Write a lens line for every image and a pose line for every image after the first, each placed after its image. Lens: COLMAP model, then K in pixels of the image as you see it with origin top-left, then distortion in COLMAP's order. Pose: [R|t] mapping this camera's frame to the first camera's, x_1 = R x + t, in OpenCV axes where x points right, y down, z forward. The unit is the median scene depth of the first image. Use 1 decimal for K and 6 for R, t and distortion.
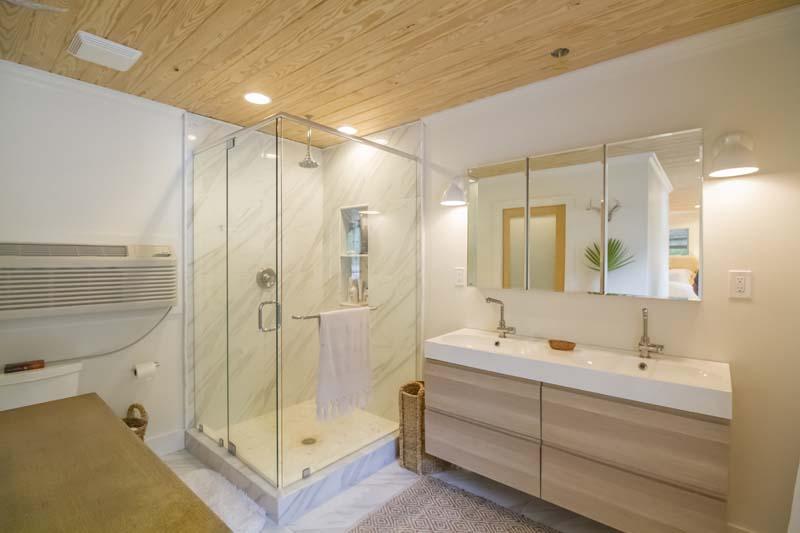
lens RADIAL K [[371.1, 0, 402.6], [0, 371.1, 261.3], [0, 0, 1]] dist [-0.008661, -0.008869]
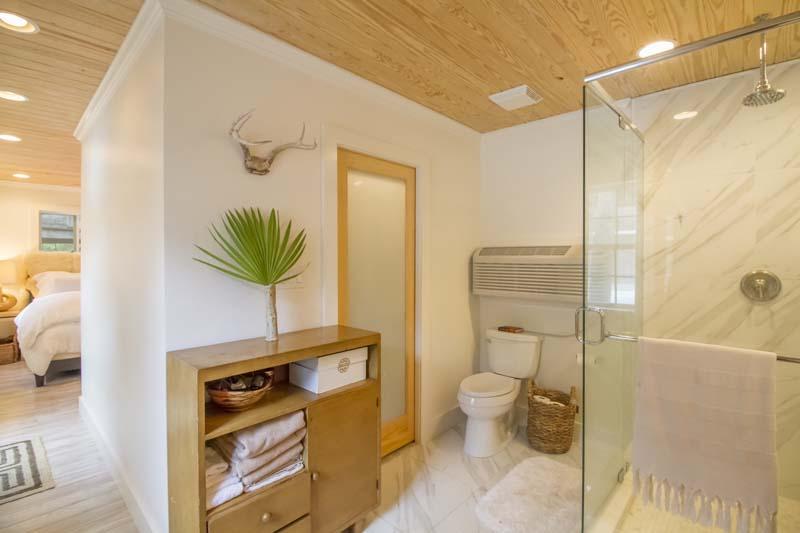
lens RADIAL K [[371.1, 0, 402.2], [0, 371.1, 263.5], [0, 0, 1]] dist [-0.008661, -0.008869]
pose [[-0.058219, 0.014450, -0.998199, 0.447038], [-0.005429, 0.999876, 0.014791, -0.000977], [0.998289, 0.006280, -0.058134, 0.569346]]
